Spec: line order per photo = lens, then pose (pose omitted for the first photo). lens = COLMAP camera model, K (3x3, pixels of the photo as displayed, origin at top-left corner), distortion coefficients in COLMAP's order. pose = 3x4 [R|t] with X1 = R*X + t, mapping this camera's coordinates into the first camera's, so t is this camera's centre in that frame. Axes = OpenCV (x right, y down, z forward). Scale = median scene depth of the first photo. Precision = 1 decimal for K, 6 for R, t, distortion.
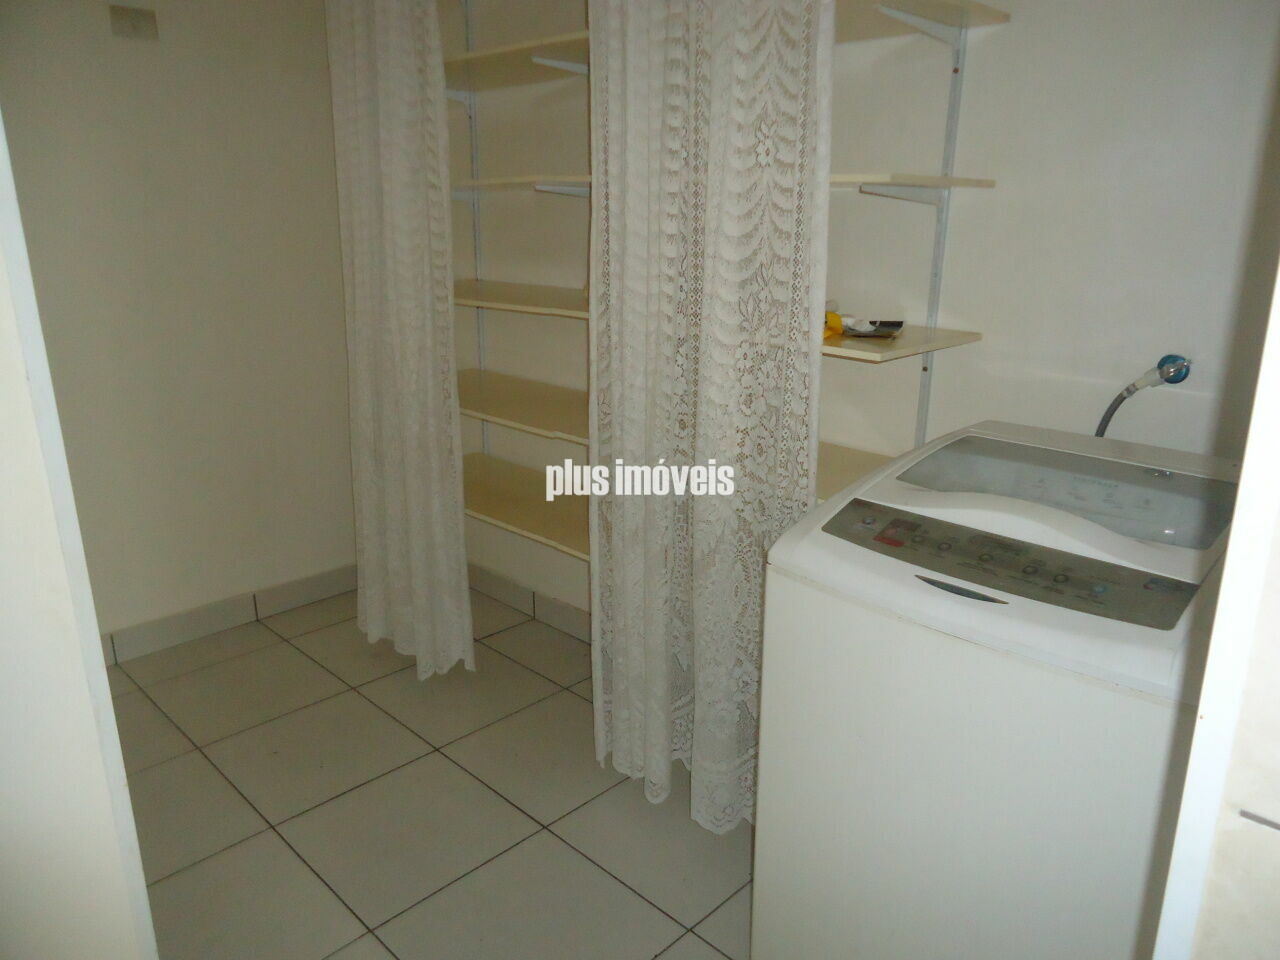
lens RADIAL K [[949.4, 0, 639.9], [0, 949.4, 483.8], [0, 0, 1]] dist [-0.000457, -0.002176]
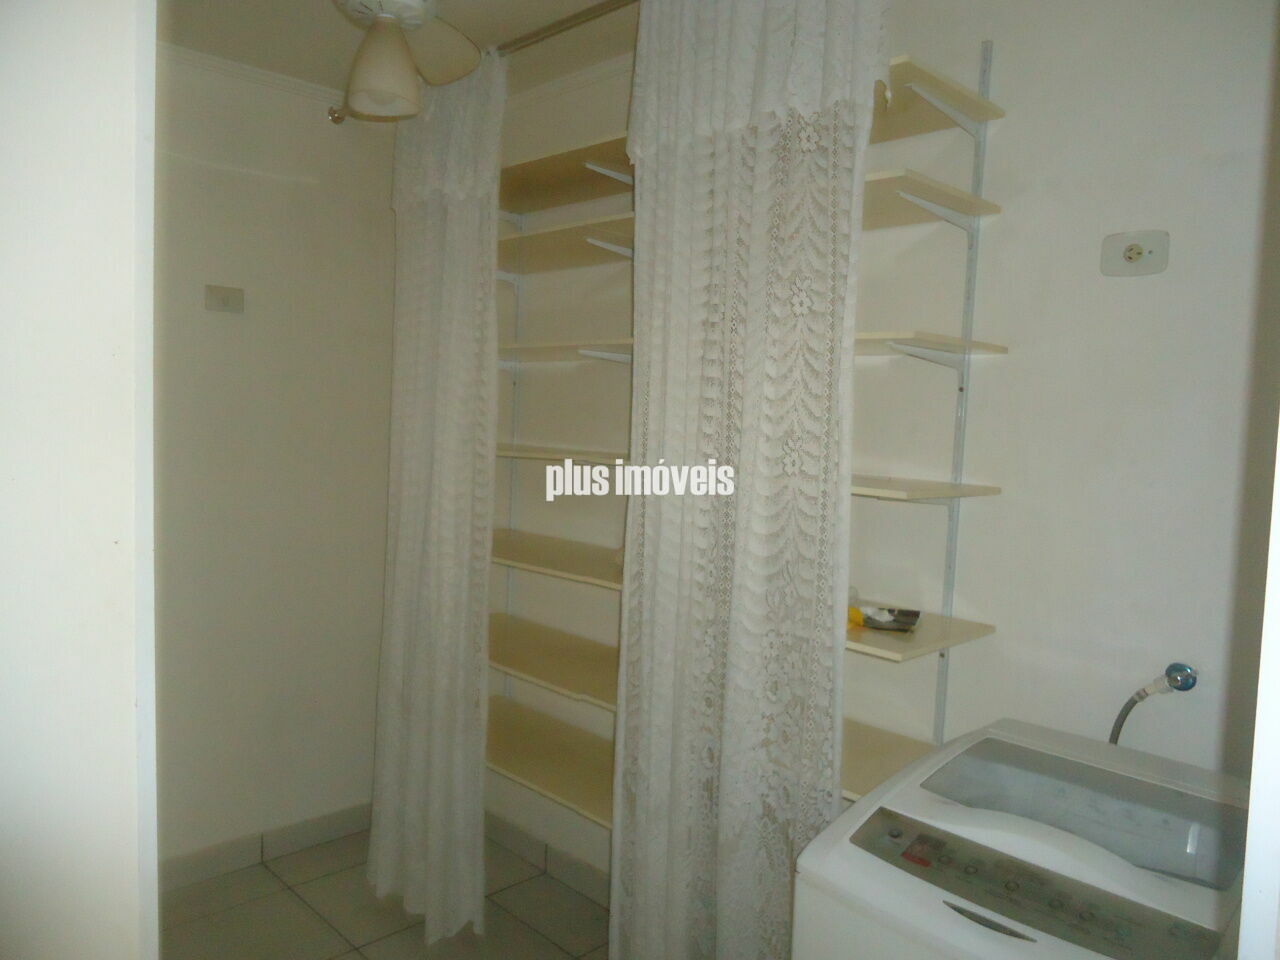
lens RADIAL K [[949.4, 0, 639.6], [0, 949.4, 475.9], [0, 0, 1]] dist [-0.000457, -0.002176]
pose [[0.999324, 0.033941, -0.014139, -0.026351], [-0.036228, 0.974620, -0.220916, -0.077118], [0.006282, 0.221279, 0.975190, -0.070304]]
